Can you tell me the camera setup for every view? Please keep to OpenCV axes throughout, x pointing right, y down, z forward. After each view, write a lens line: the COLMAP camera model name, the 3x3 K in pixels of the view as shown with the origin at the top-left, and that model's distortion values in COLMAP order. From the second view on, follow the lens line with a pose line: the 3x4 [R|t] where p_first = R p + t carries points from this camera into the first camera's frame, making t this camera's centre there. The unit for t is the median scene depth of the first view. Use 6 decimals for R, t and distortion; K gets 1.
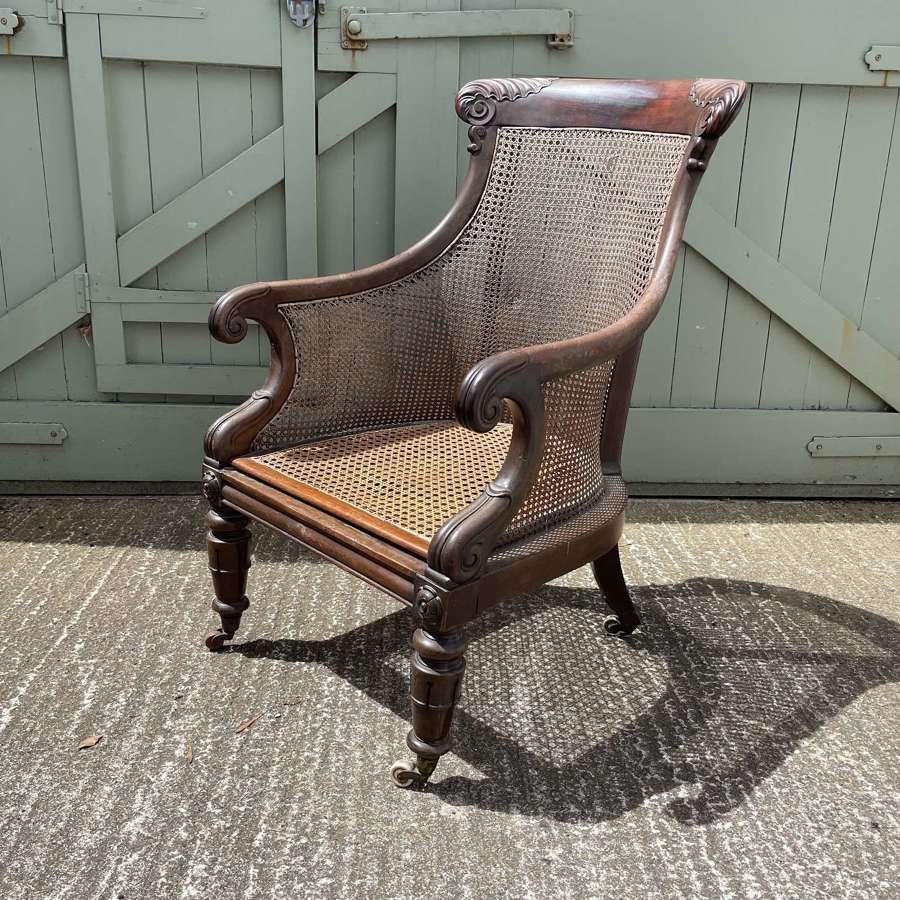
lens RADIAL K [[980.2, 0, 457.7], [0, 980.2, 489.4], [0, 0, 1]] dist [0.012909, 0.010728]
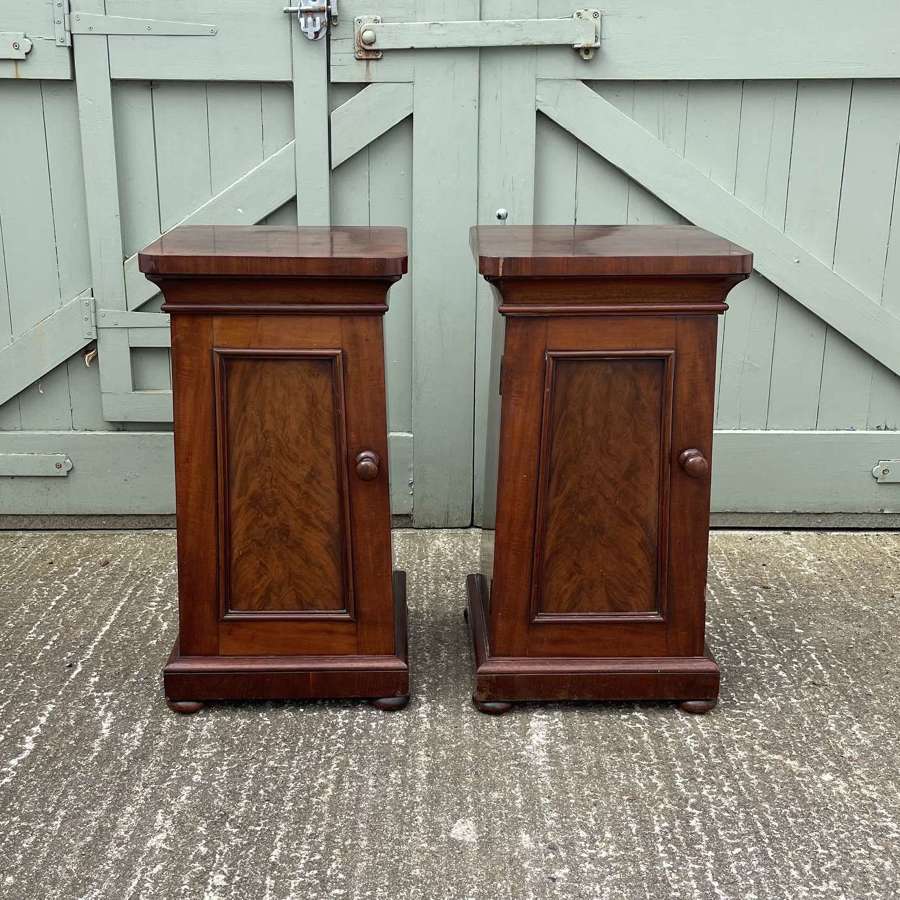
lens RADIAL K [[1221.7, 0, 425.4], [0, 1221.7, 515.0], [0, 0, 1]] dist [0.028672, -0.056084]
pose [[0.997414, -0.006579, -0.071568, 0.044558], [0.005839, 0.999927, -0.010548, 0.009404], [0.071633, 0.010103, 0.997380, -0.244873]]
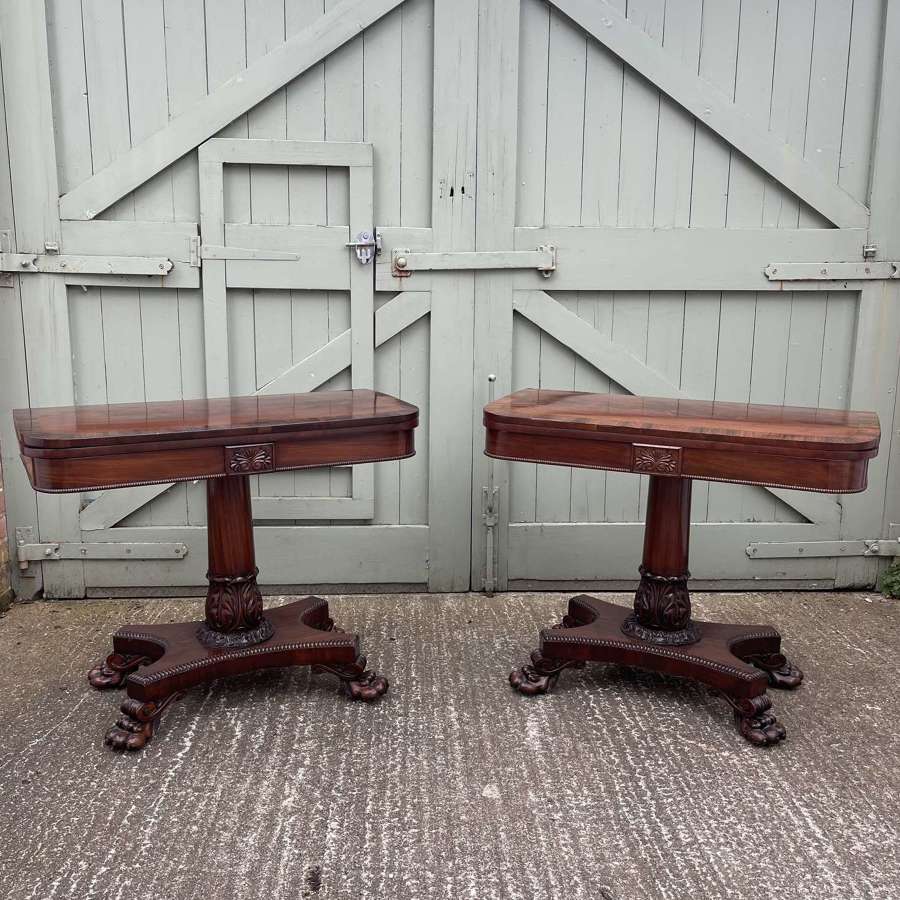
lens RADIAL K [[1009.5, 0, 437.6], [0, 1009.5, 473.2], [0, 0, 1]] dist [0.009745, 0.013991]
pose [[0.999697, -0.018682, -0.016058, -0.048317], [0.016575, 0.992317, -0.122602, 0.019909], [0.018225, 0.122299, 0.992326, -0.573766]]
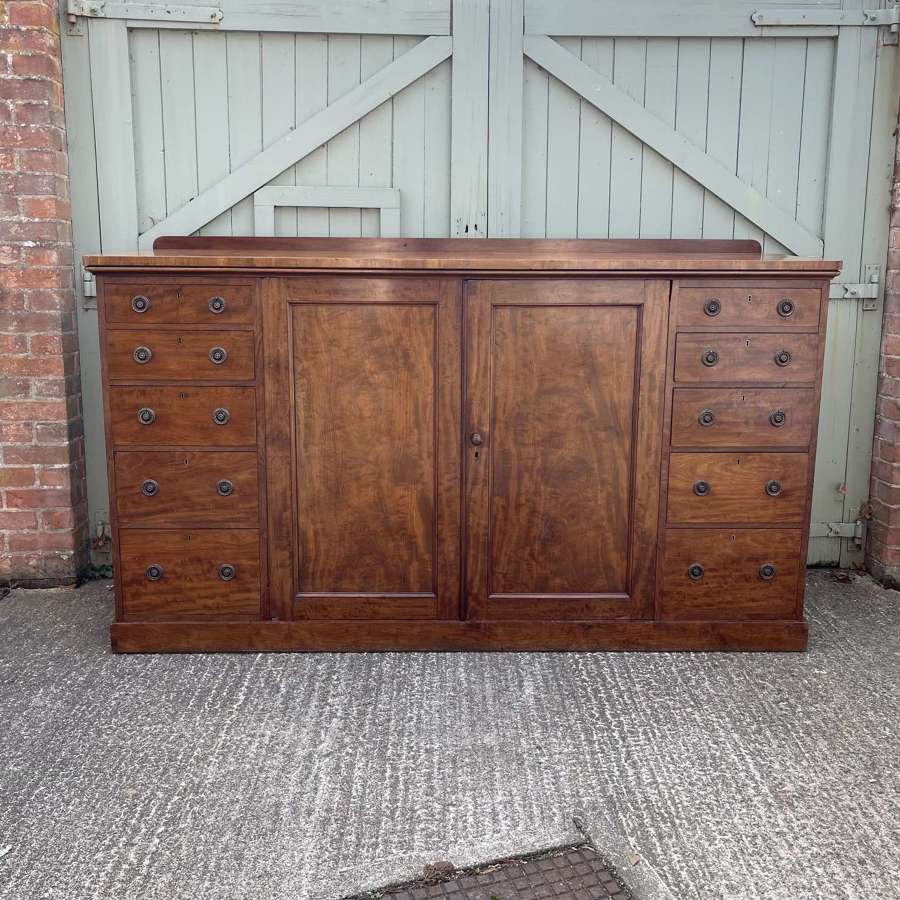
lens RADIAL K [[988.4, 0, 448.7], [0, 988.4, 384.8], [0, 0, 1]] dist [0.005332, 0.018878]
pose [[0.998978, -0.018717, -0.041147, 0.006179], [0.011358, 0.984979, -0.172302, -0.015213], [0.043754, 0.171659, 0.984184, -0.879658]]
